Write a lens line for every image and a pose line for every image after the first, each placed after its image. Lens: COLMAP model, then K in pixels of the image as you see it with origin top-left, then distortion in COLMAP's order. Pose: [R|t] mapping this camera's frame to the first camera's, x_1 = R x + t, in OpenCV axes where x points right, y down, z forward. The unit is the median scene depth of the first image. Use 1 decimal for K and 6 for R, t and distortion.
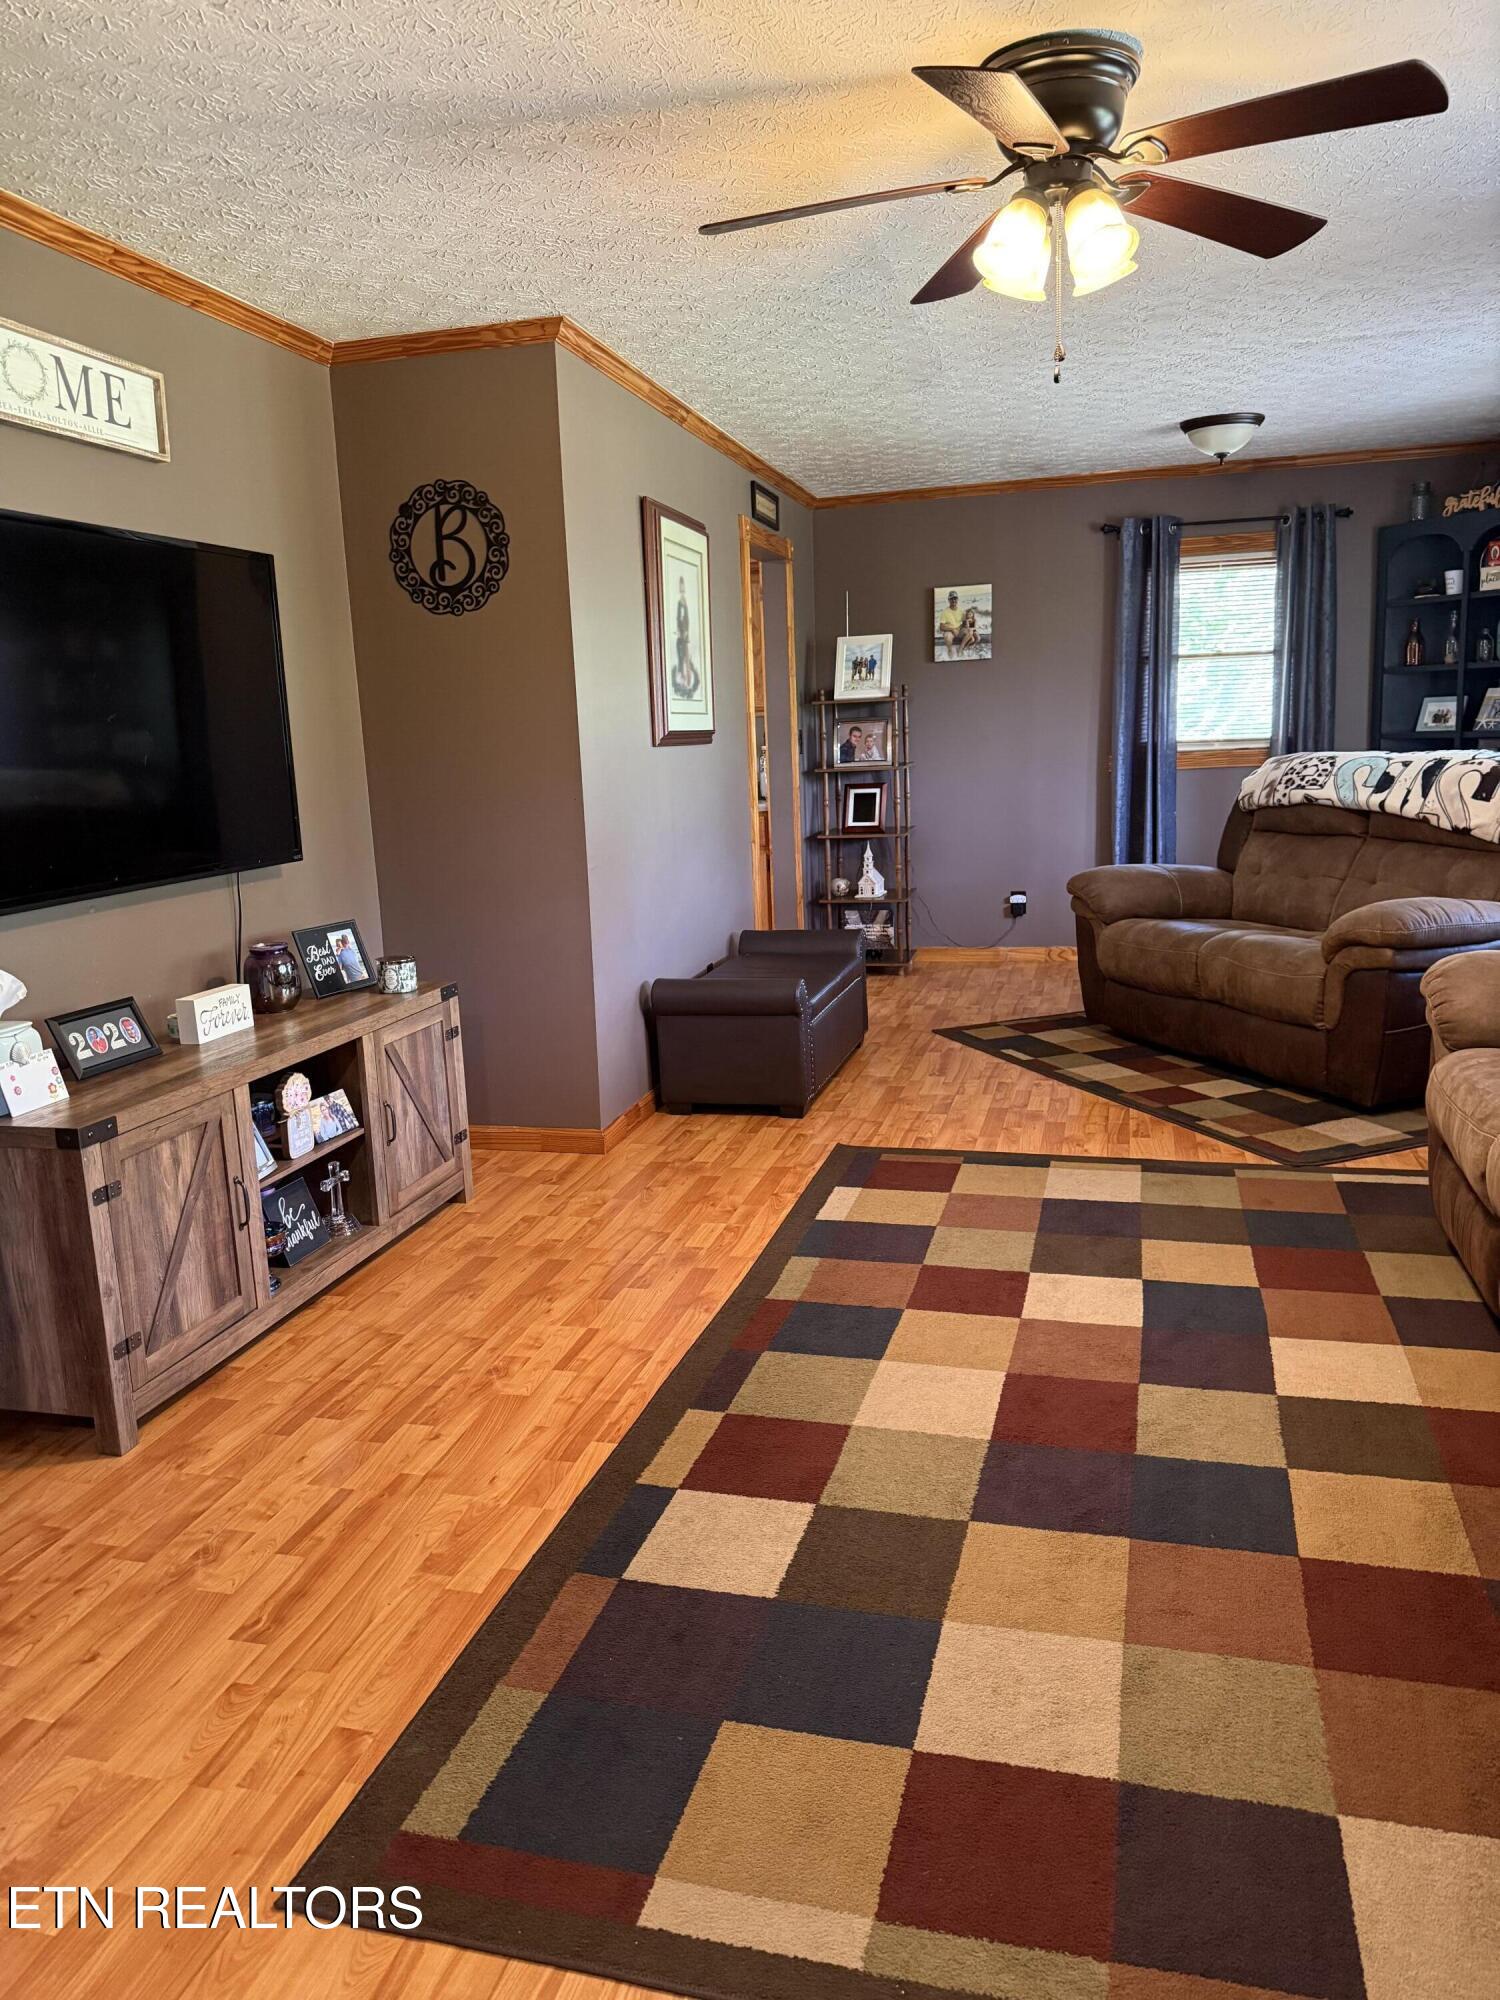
lens RADIAL K [[1413.0, 0, 745.6], [0, 1413.0, 1014.5], [0, 0, 1]] dist [0.092435, -0.137032]
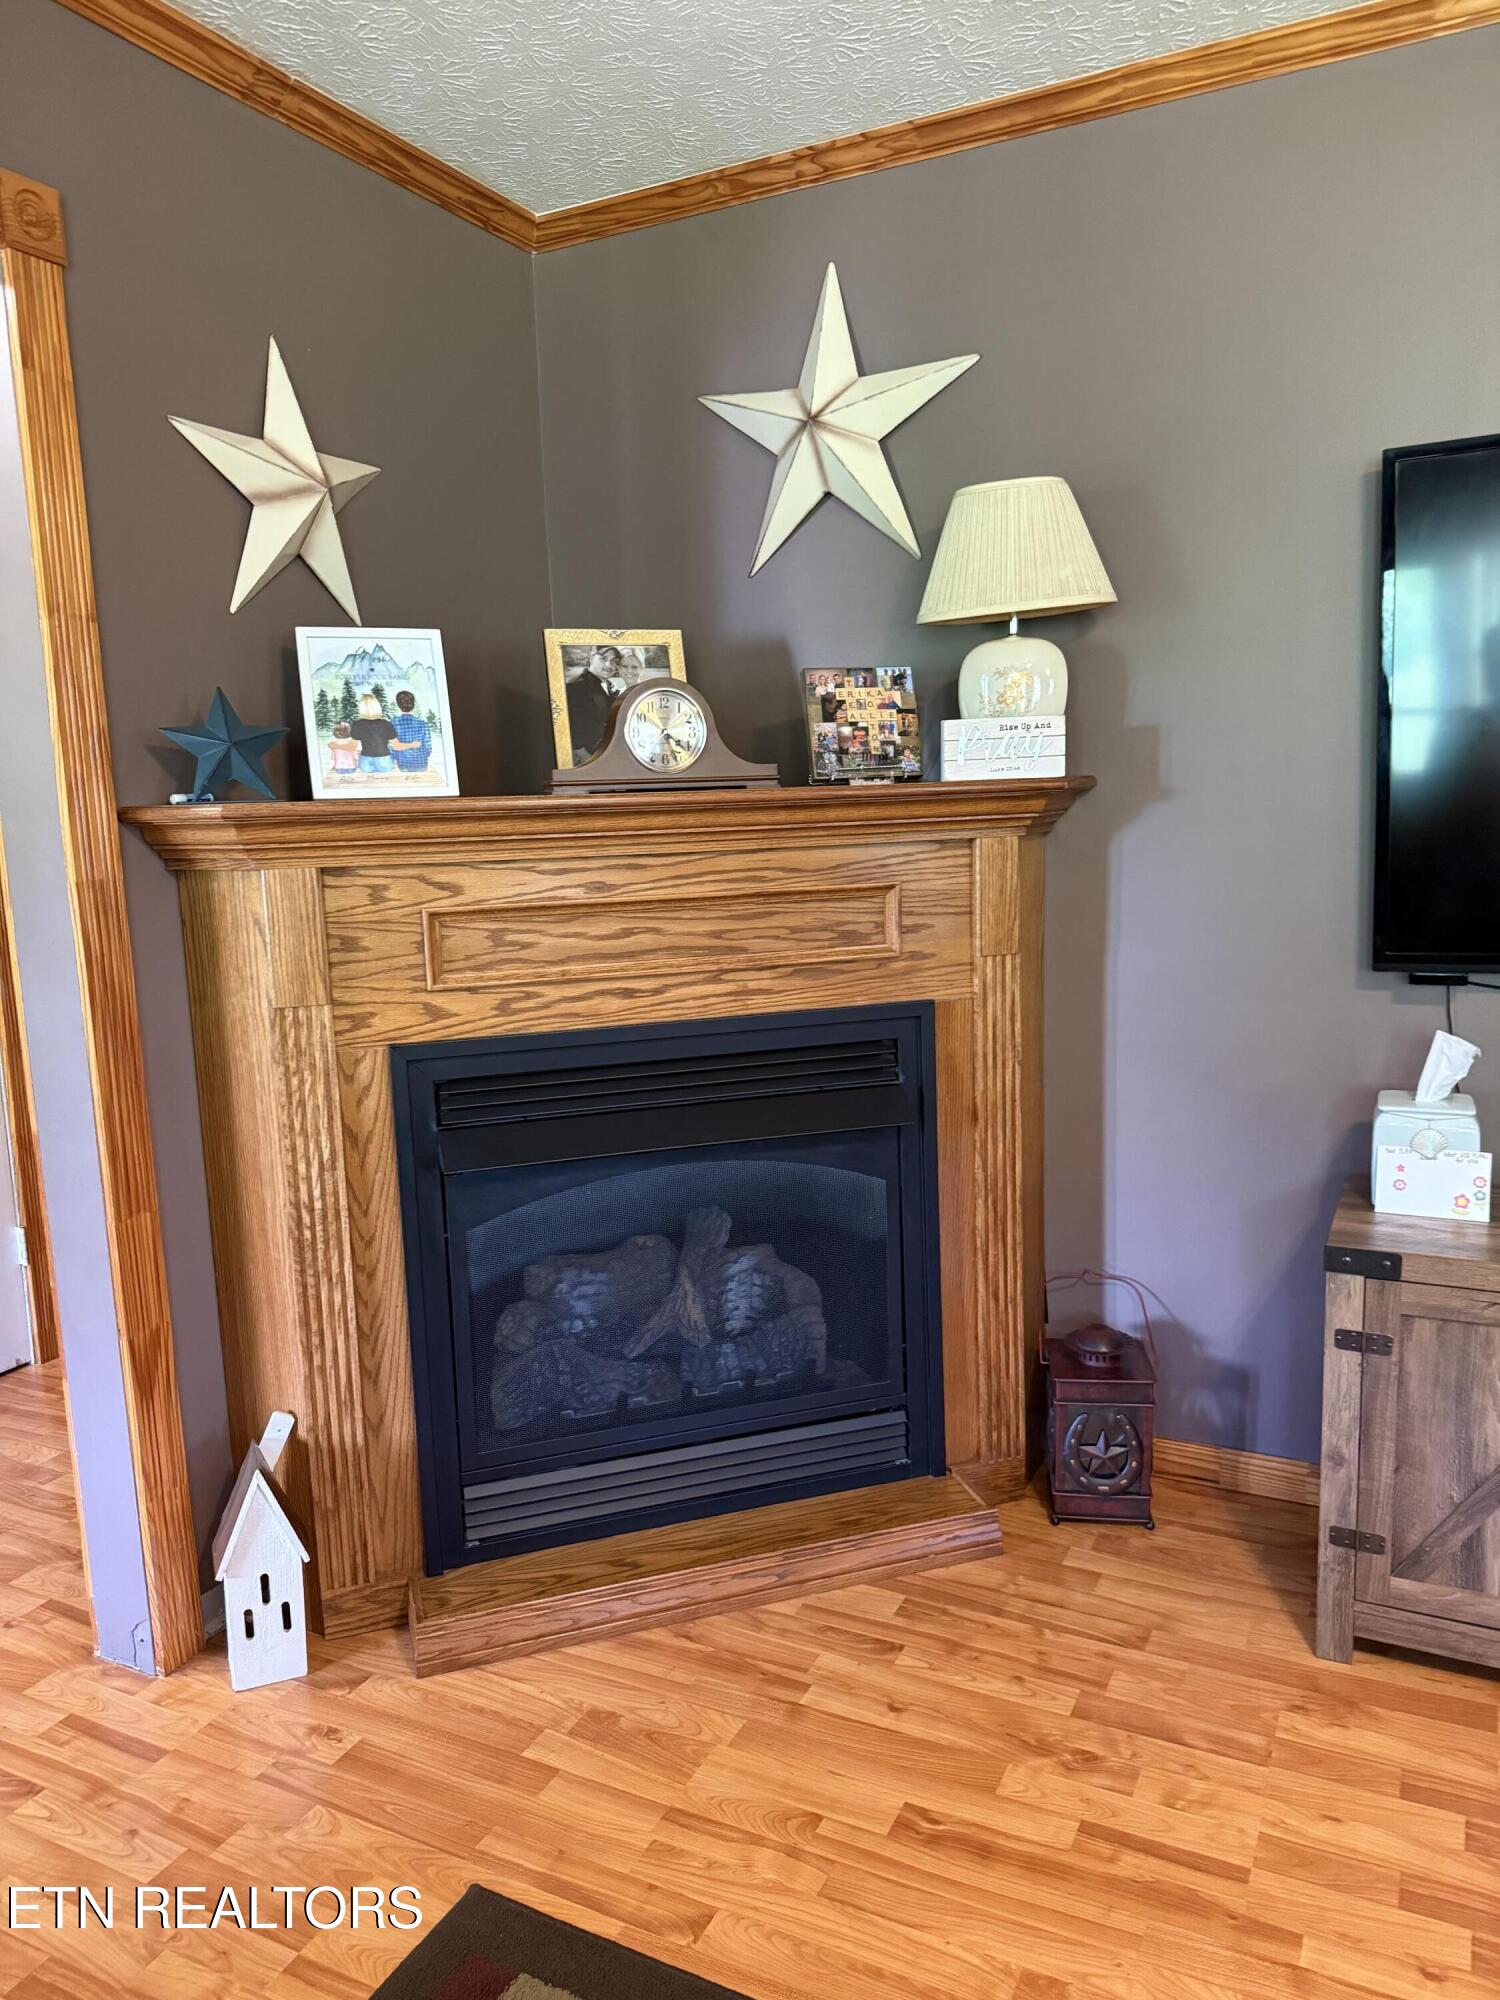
lens RADIAL K [[1413.0, 0, 745.6], [0, 1413.0, 1014.5], [0, 0, 1]] dist [0.092435, -0.137032]
pose [[-0.212385, 0.197813, -0.956955, 0.276367], [-0.145049, 0.962066, 0.231062, -0.147853], [0.966361, 0.187880, -0.175636, 0.664887]]
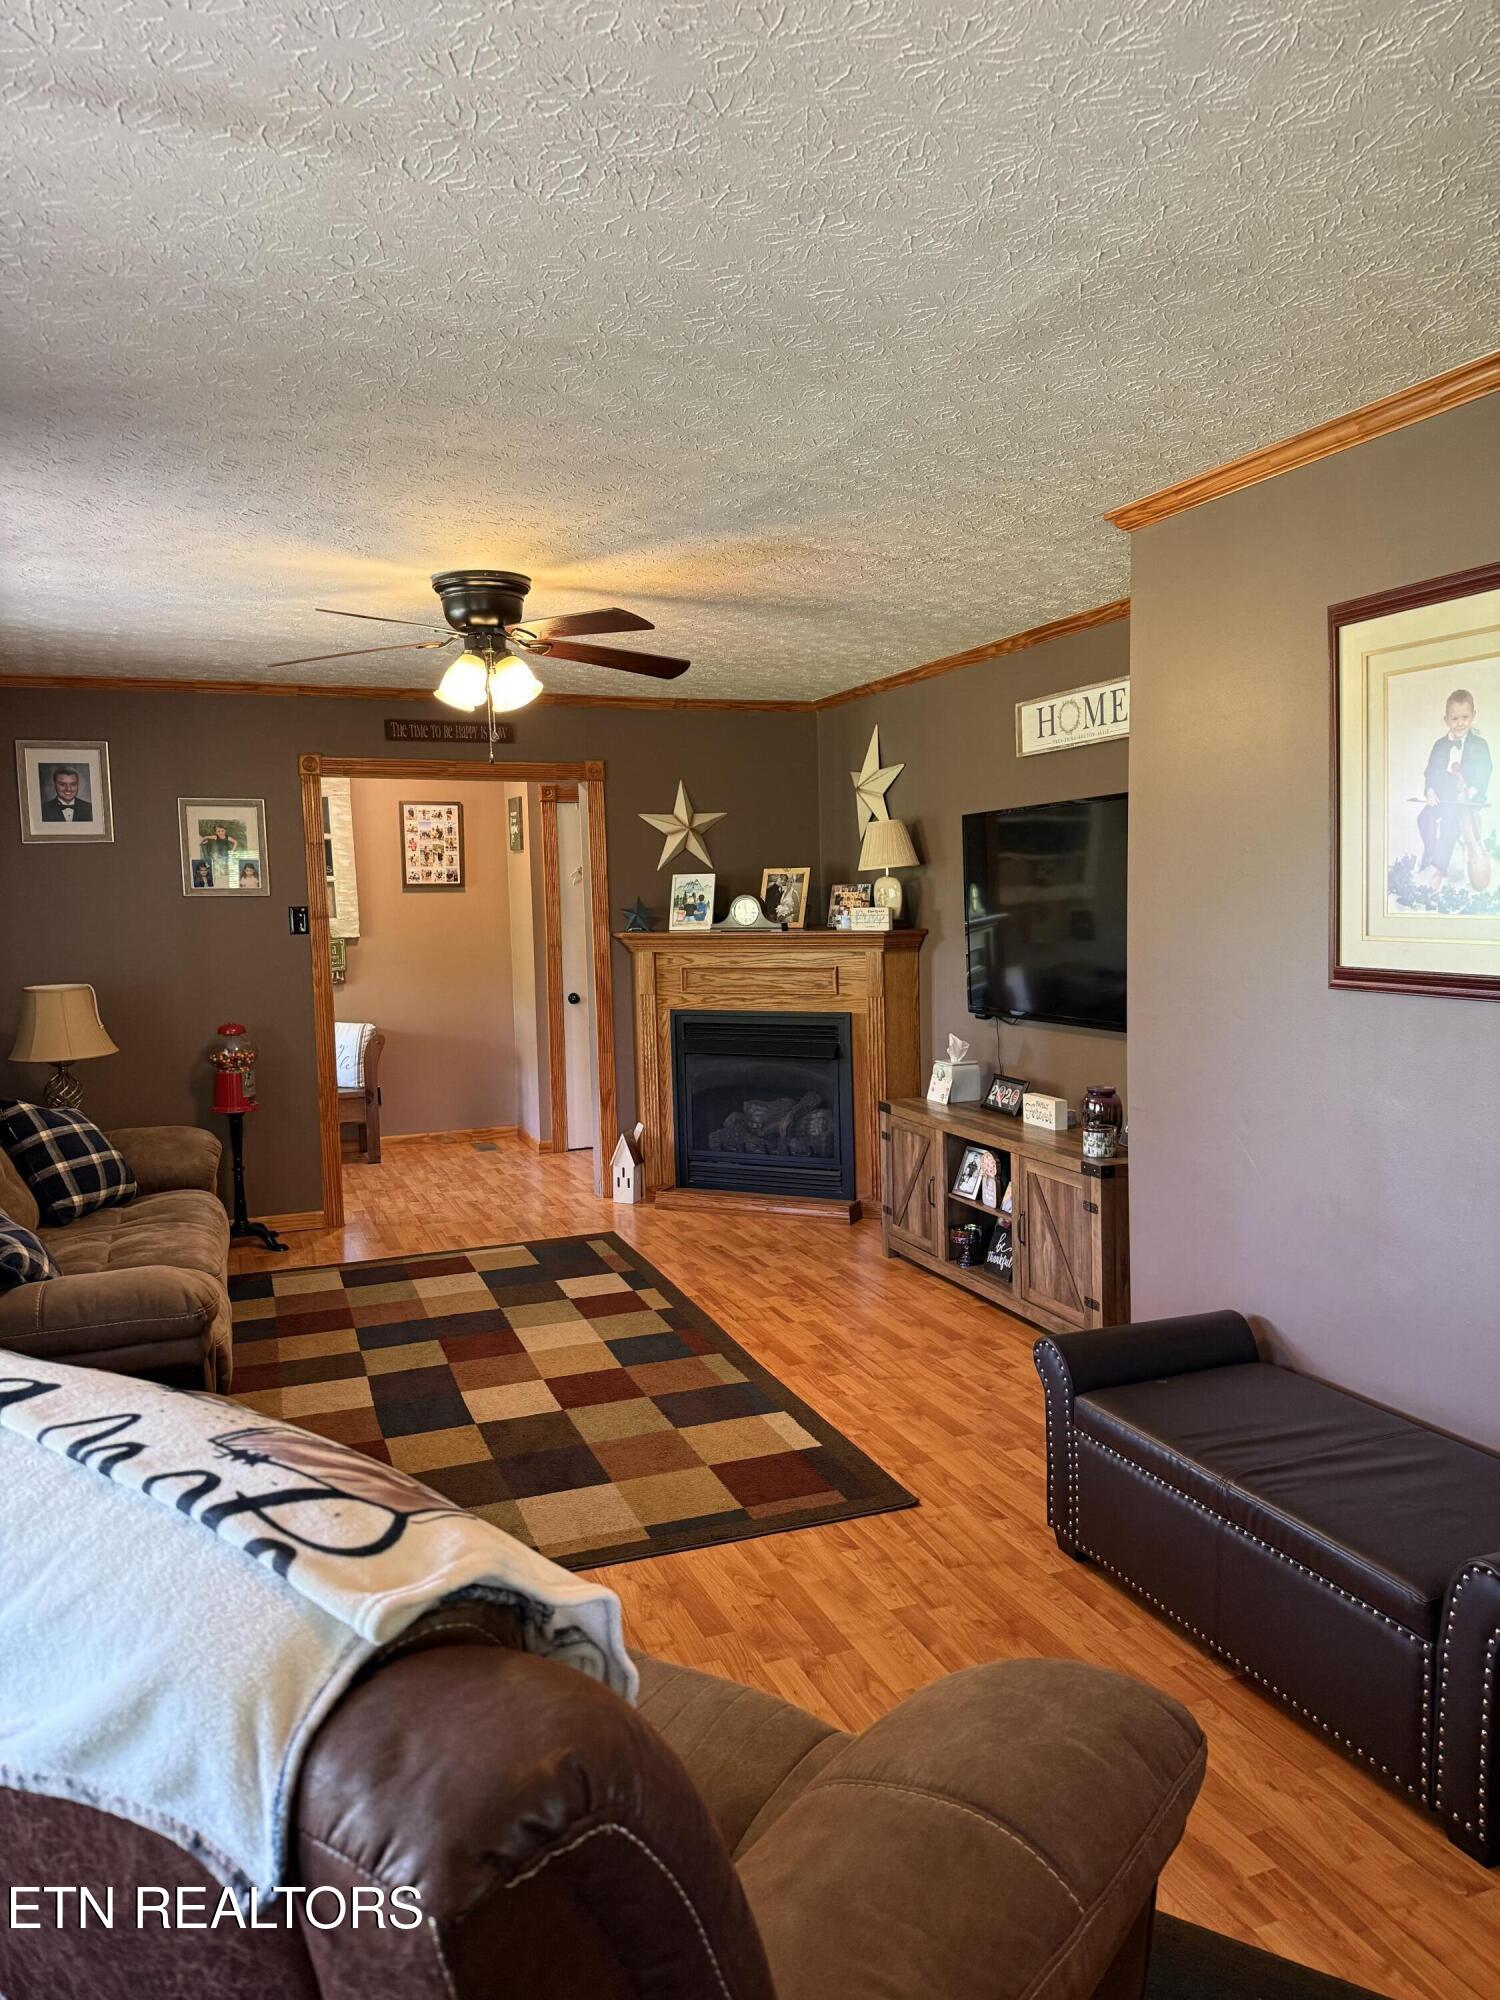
lens RADIAL K [[1413.0, 0, 745.6], [0, 1413.0, 1014.5], [0, 0, 1]] dist [0.092435, -0.137032]
pose [[-0.811824, 0.113484, -0.572768, 0.799693], [-0.054783, 0.961801, 0.268211, -0.526948], [0.581326, 0.249118, -0.774597, 2.122707]]
